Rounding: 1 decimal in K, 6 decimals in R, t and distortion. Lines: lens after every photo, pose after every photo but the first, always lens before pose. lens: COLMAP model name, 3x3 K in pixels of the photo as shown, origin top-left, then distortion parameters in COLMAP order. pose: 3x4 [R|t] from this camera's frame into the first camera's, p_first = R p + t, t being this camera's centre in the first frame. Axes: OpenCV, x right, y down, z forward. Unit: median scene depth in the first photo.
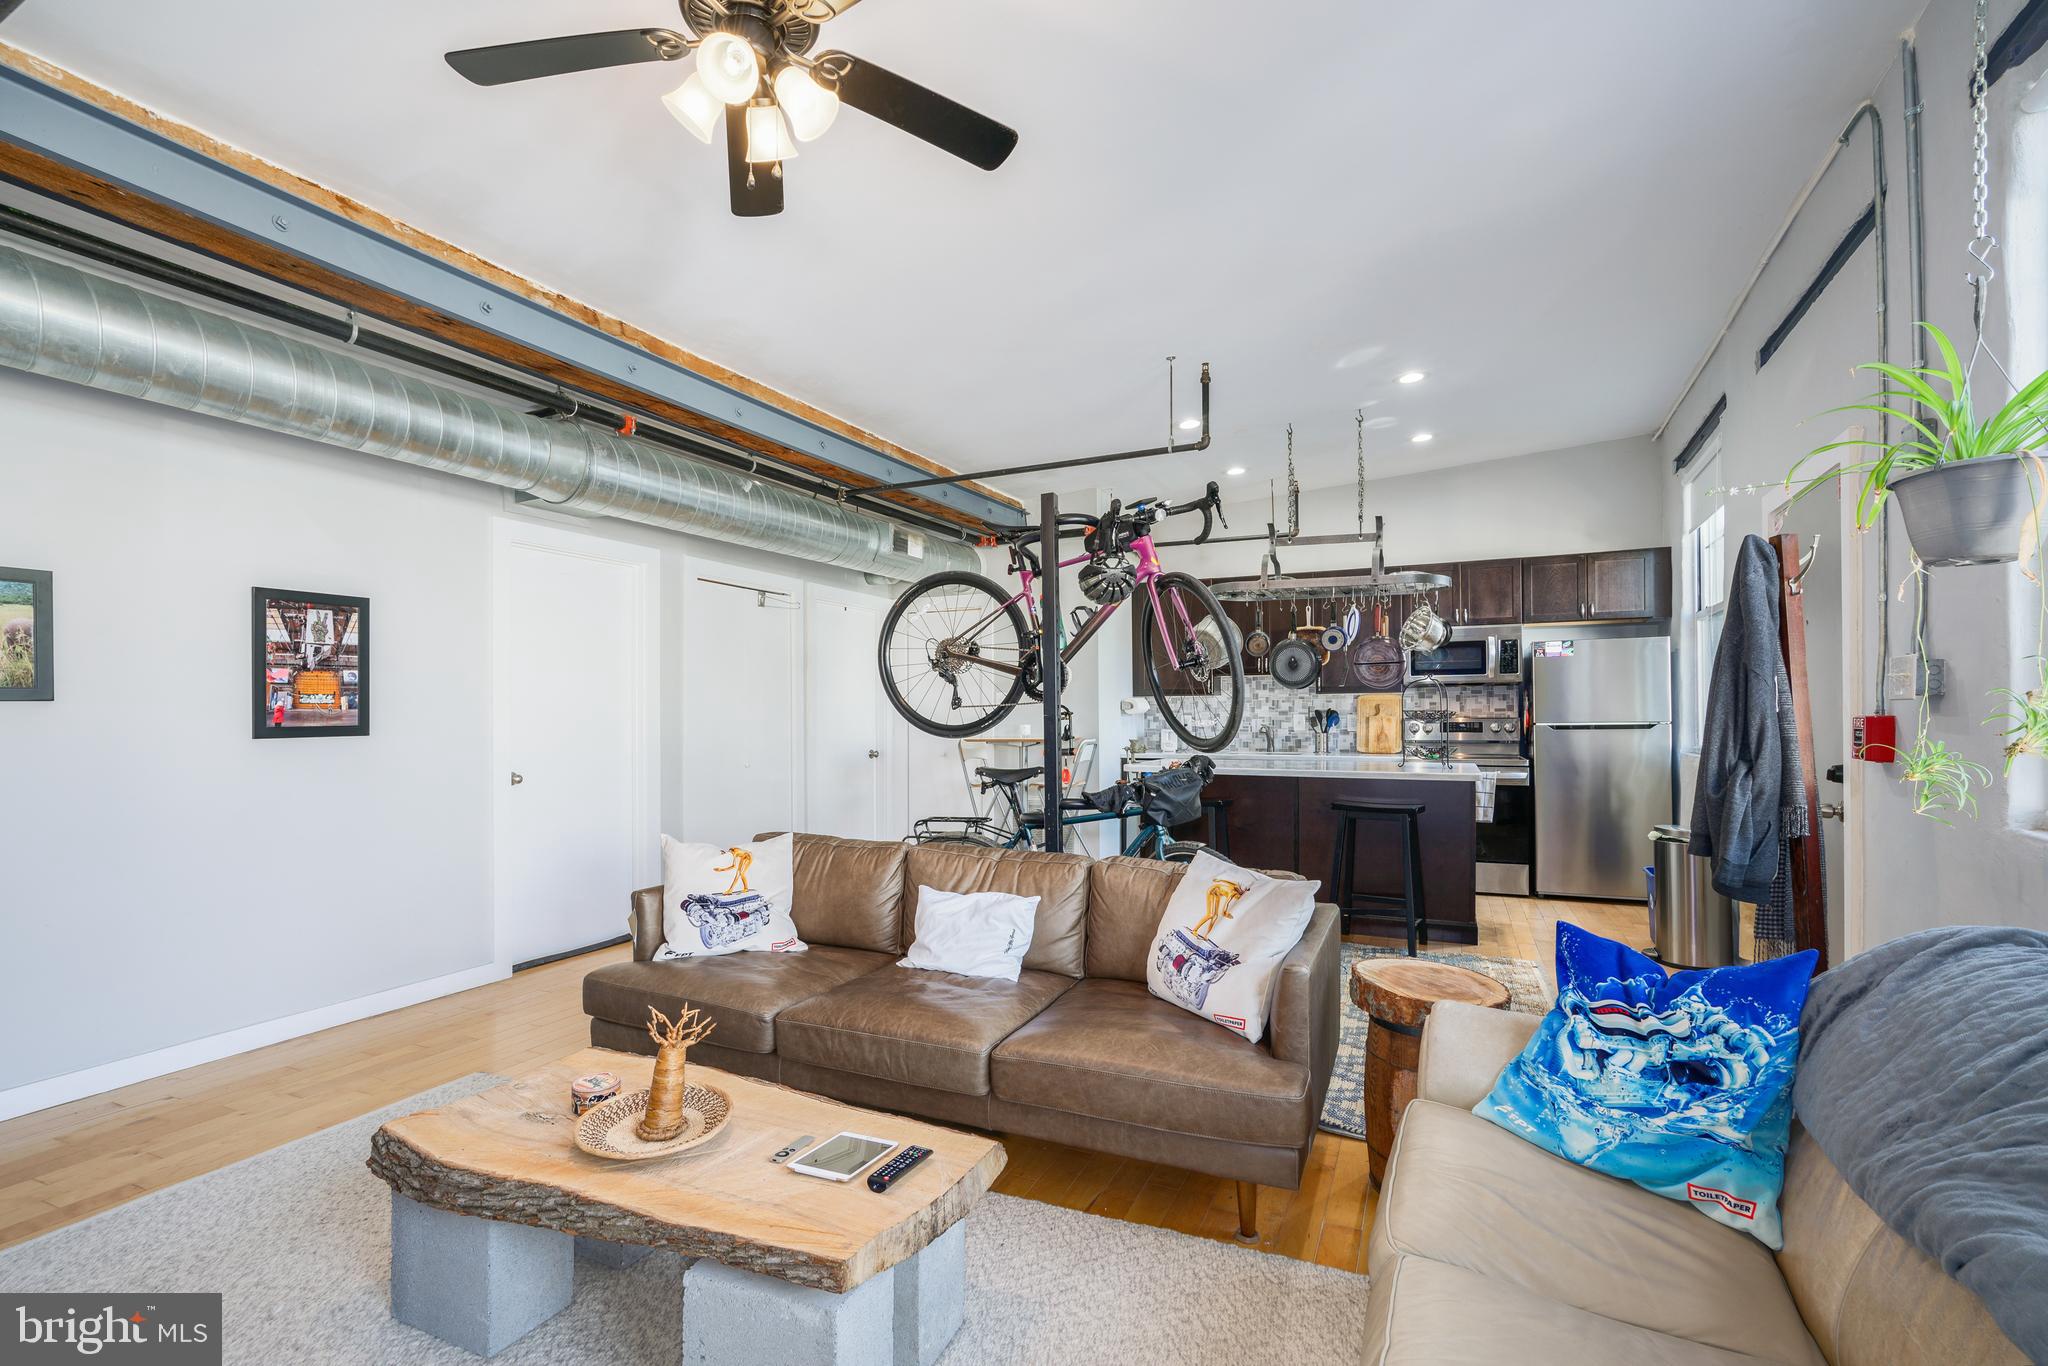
lens RADIAL K [[935.1, 0, 1026.0], [0, 935.1, 720.7], [0, 0, 1]] dist [0.000017, 0.000269]
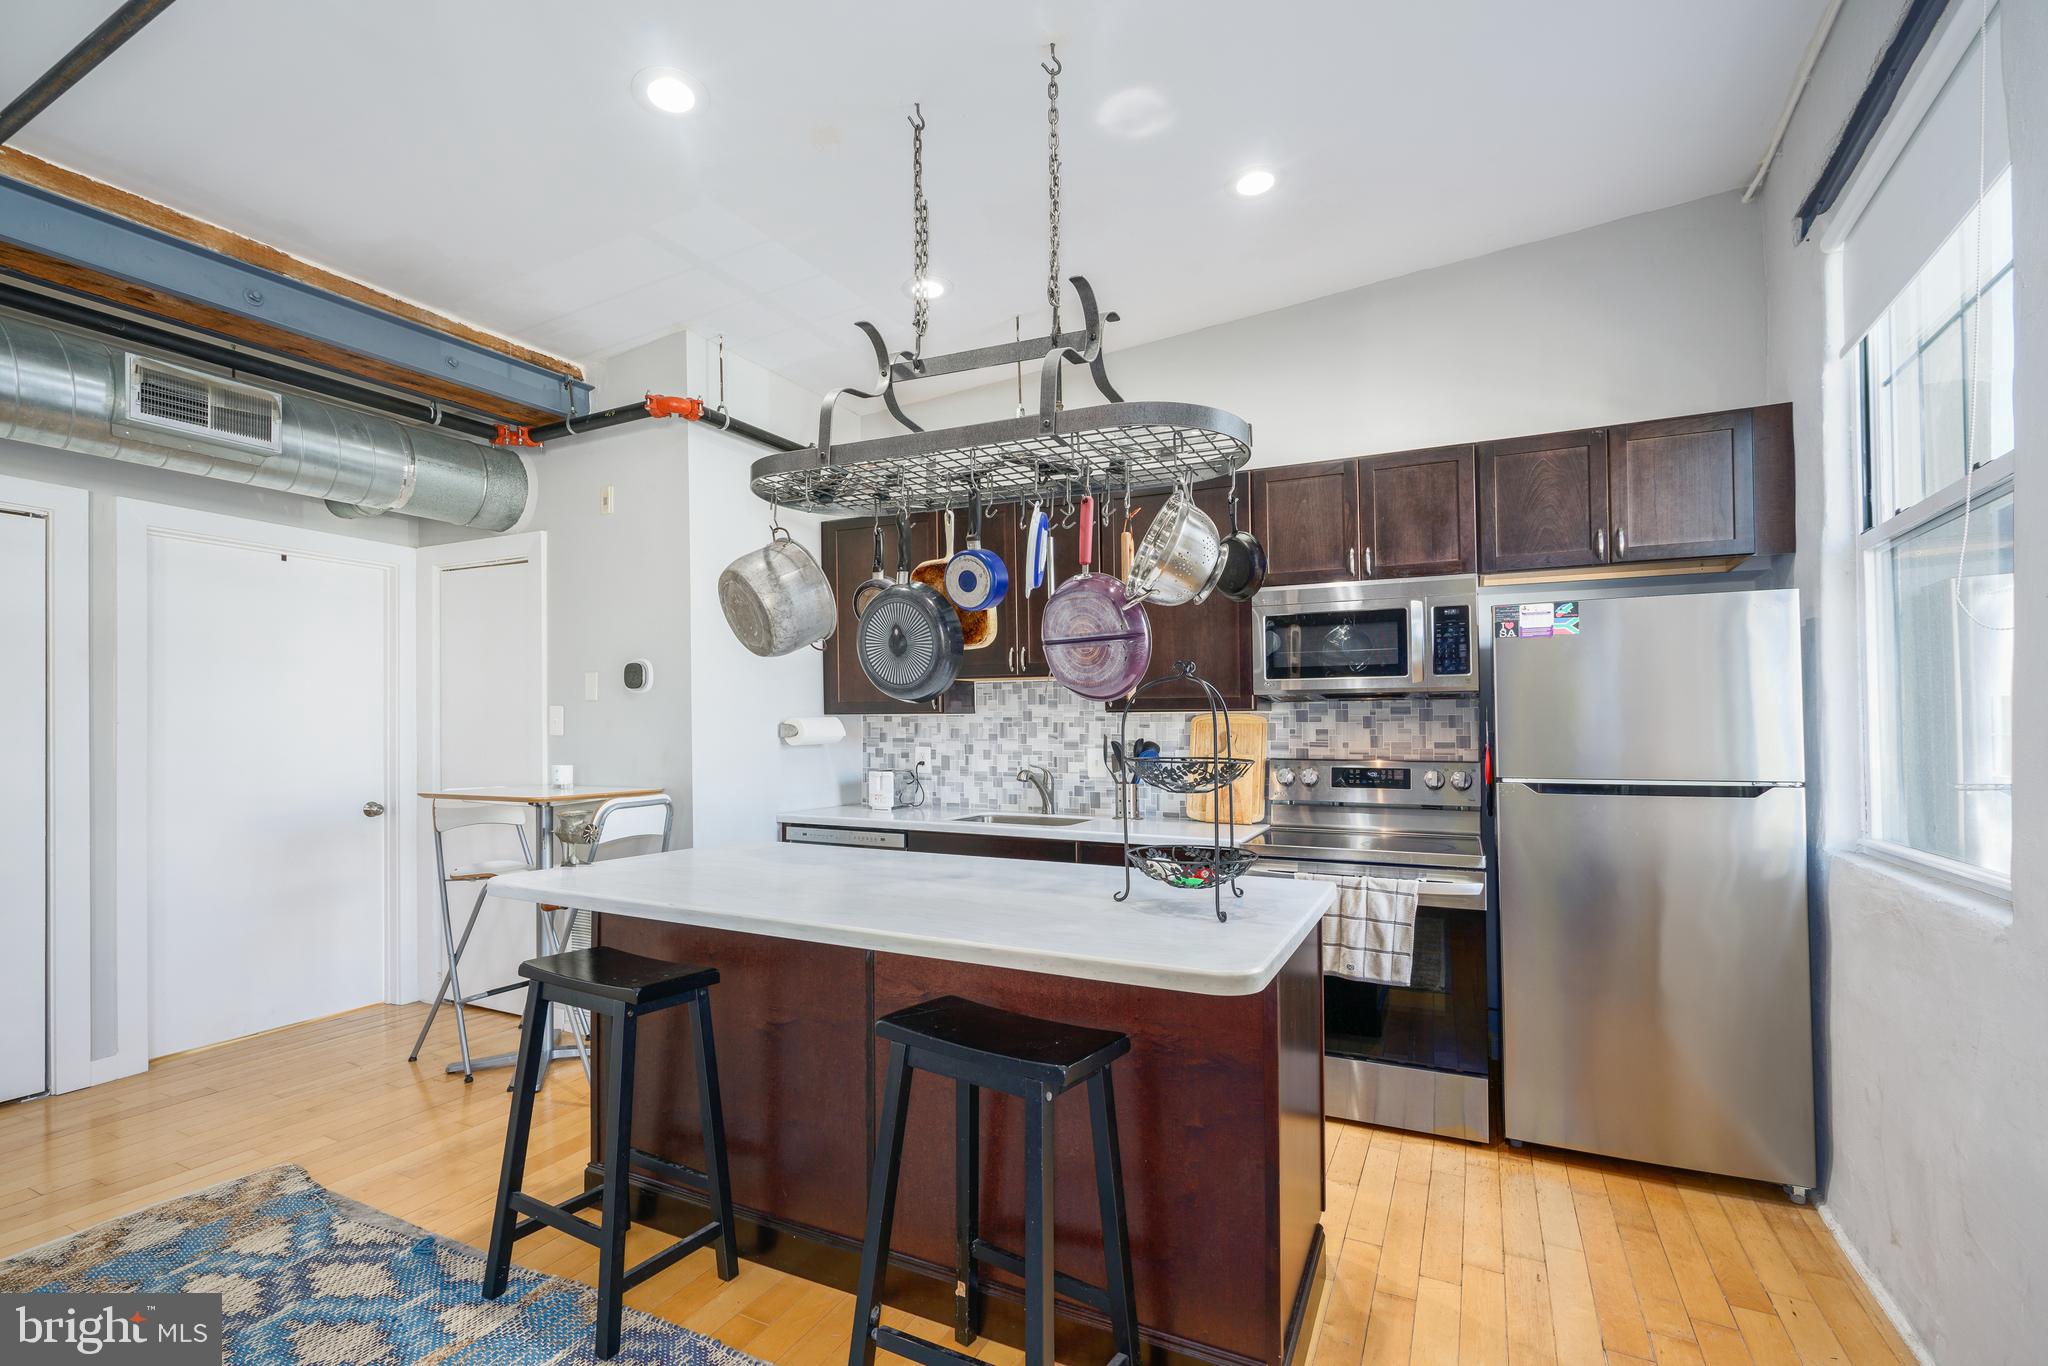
lens RADIAL K [[950.4, 0, 1014.9], [0, 950.4, 709.4], [0, 0, 1]] dist [-0.000384, 0.000159]
pose [[0.999147, 0.007122, -0.040687, 0.304092], [-0.008260, 0.999577, -0.027884, -0.015666], [0.040471, 0.028196, 0.998783, 0.484819]]
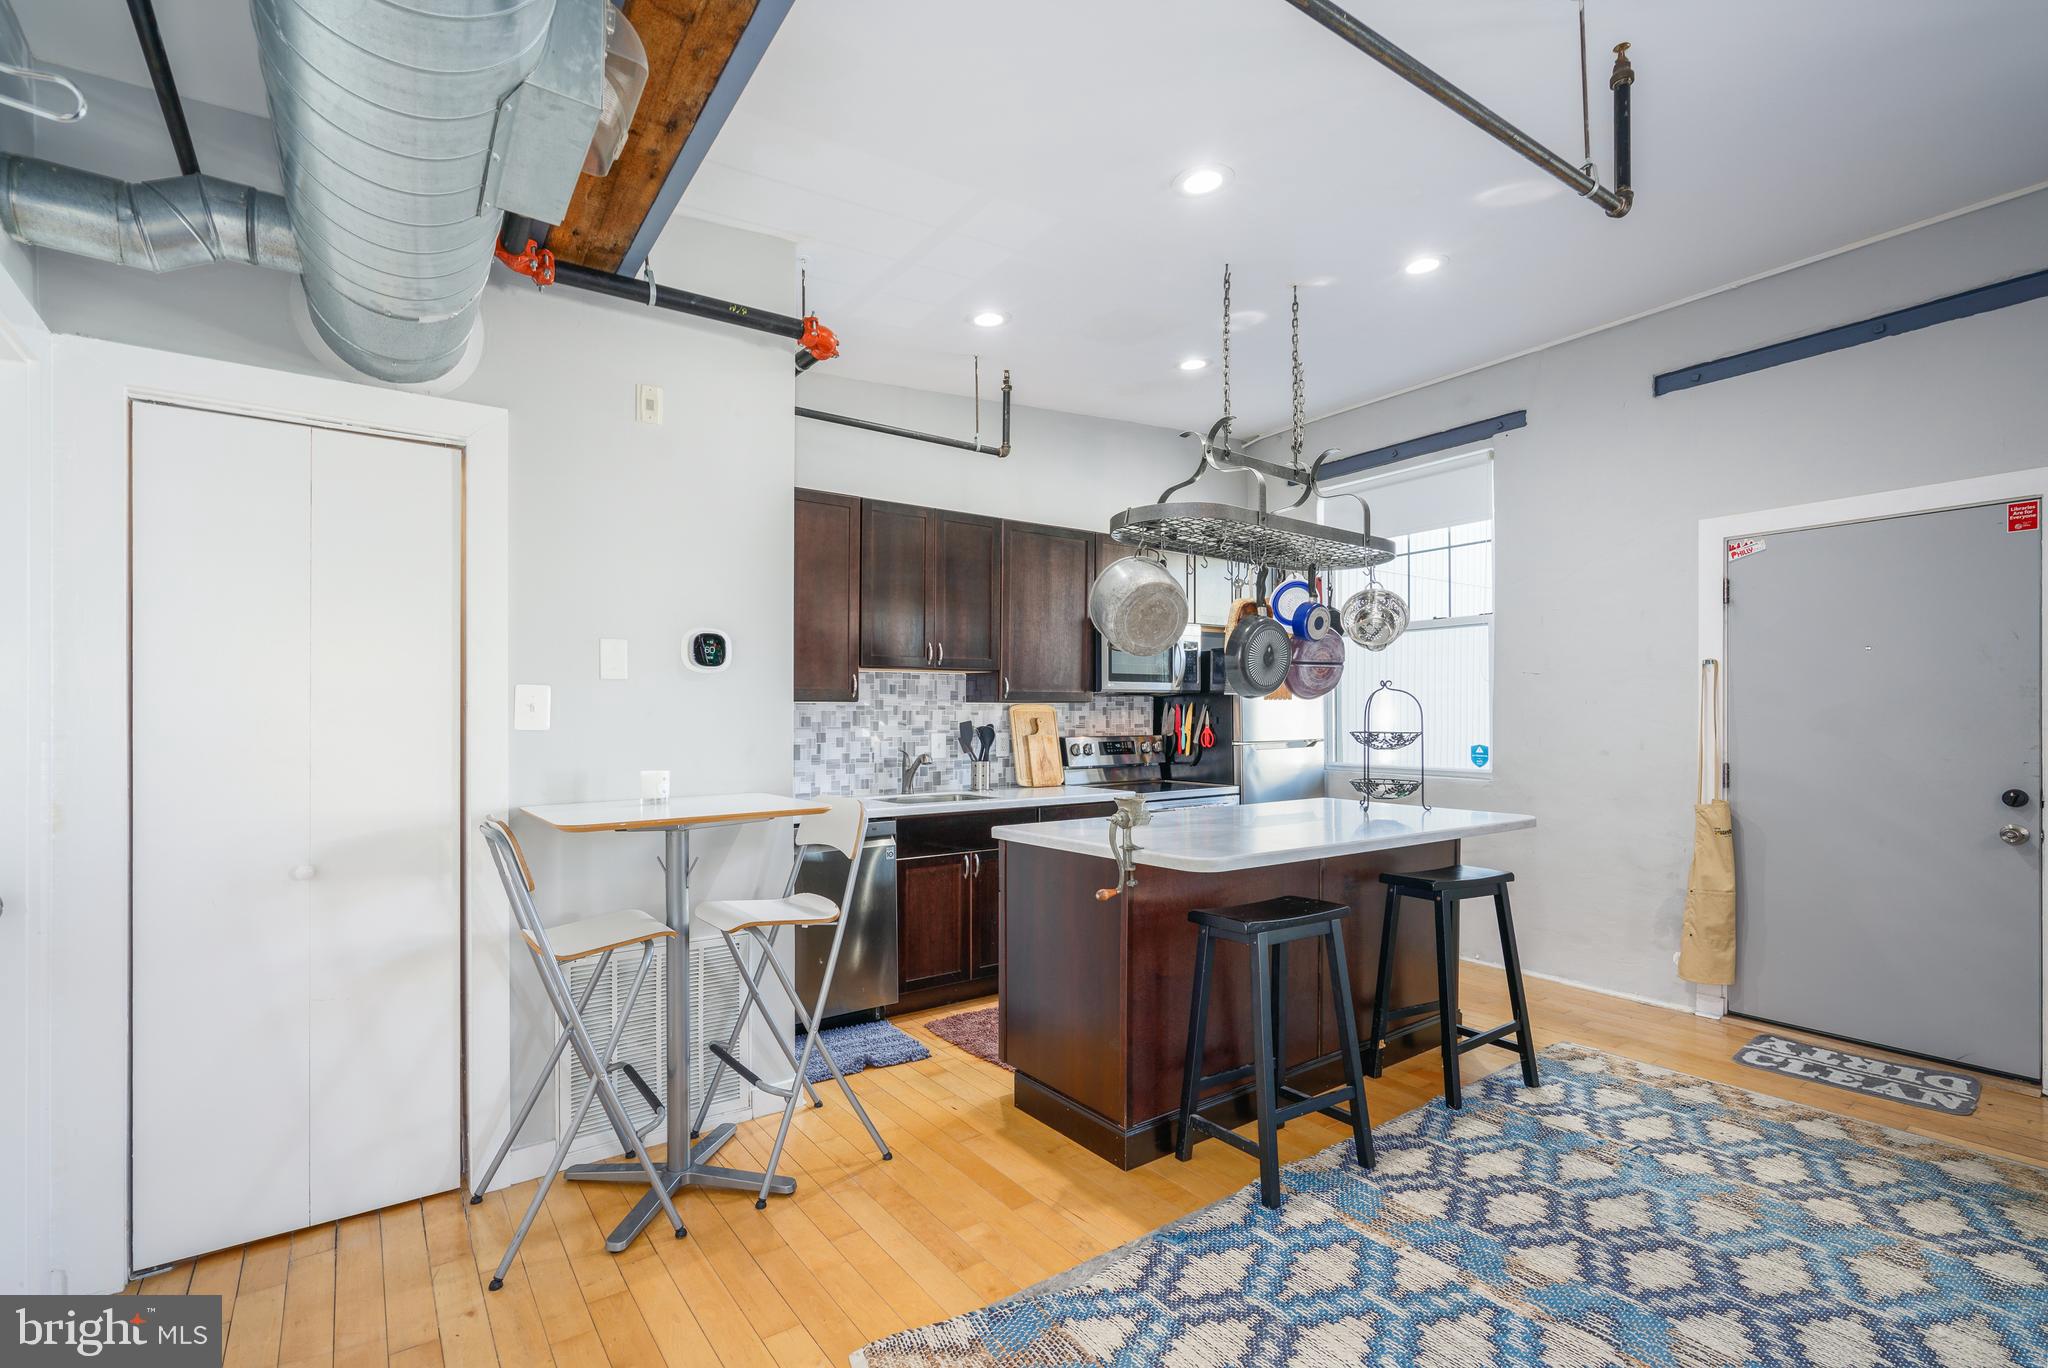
lens RADIAL K [[942.7, 0, 1021.5], [0, 942.7, 708.2], [0, 0, 1]] dist [-0.002012, -0.000205]
pose [[0.477889, 0.010397, 0.878359, -0.293655], [0.006301, 0.999864, -0.015264, -0.015624], [-0.878398, 0.012829, 0.477758, 0.725540]]
